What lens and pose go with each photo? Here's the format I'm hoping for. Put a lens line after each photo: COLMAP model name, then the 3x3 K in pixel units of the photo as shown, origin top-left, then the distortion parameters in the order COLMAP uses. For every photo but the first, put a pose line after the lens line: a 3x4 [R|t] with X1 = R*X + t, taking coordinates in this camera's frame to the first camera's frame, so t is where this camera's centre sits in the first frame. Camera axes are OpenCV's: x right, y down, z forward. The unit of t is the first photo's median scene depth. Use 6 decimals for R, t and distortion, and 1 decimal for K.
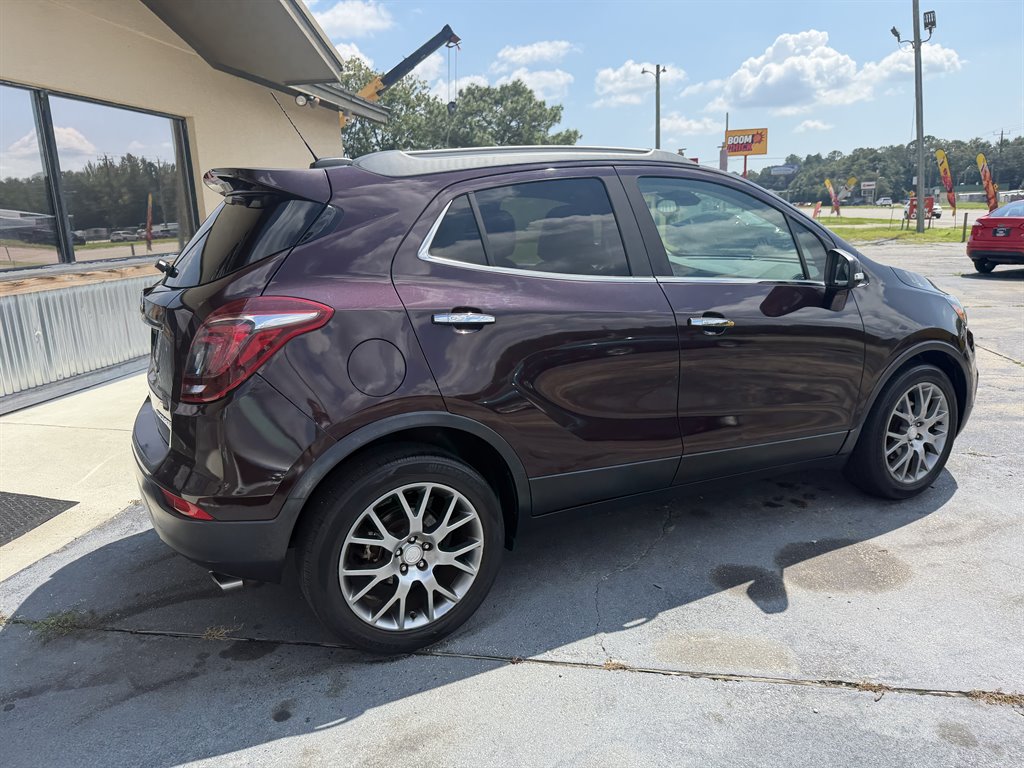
lens RADIAL K [[728.2, 0, 516.7], [0, 728.2, 382.9], [0, 0, 1]] dist [0.024170, -0.024326]
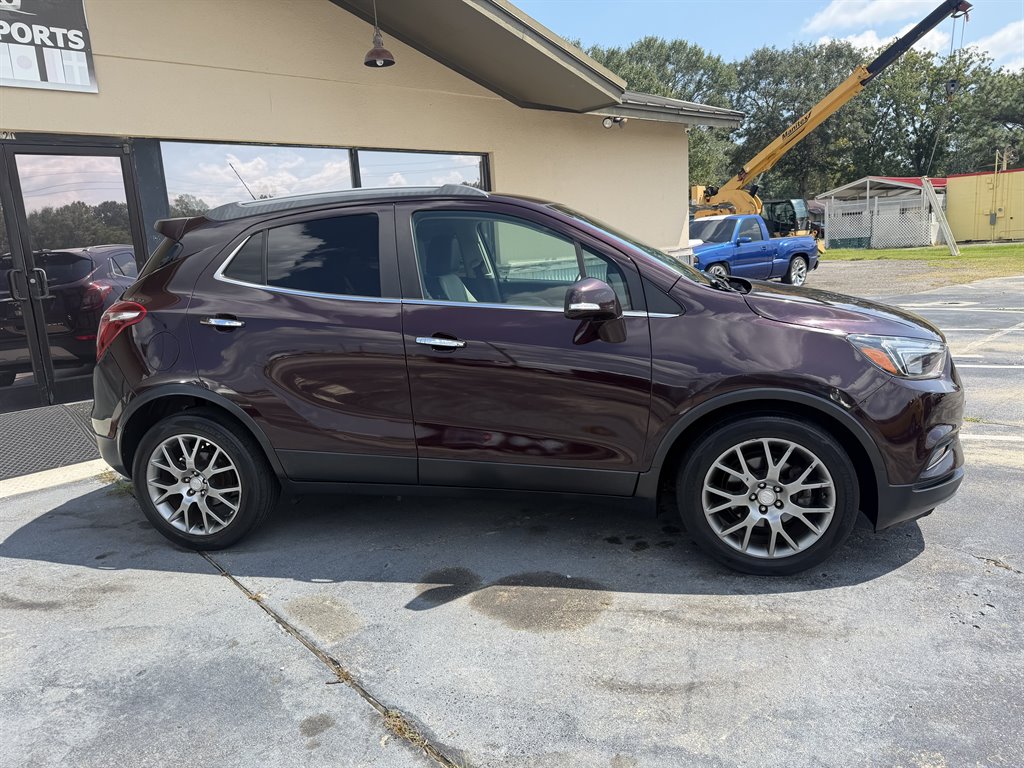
lens RADIAL K [[728.2, 0, 517.3], [0, 728.2, 387.7], [0, 0, 1]] dist [0.024170, -0.024326]
pose [[0.772055, 0.115210, -0.625026, 1.037607], [-0.111810, 0.992716, 0.044874, -0.075259], [0.625644, 0.035239, 0.779313, 0.218887]]
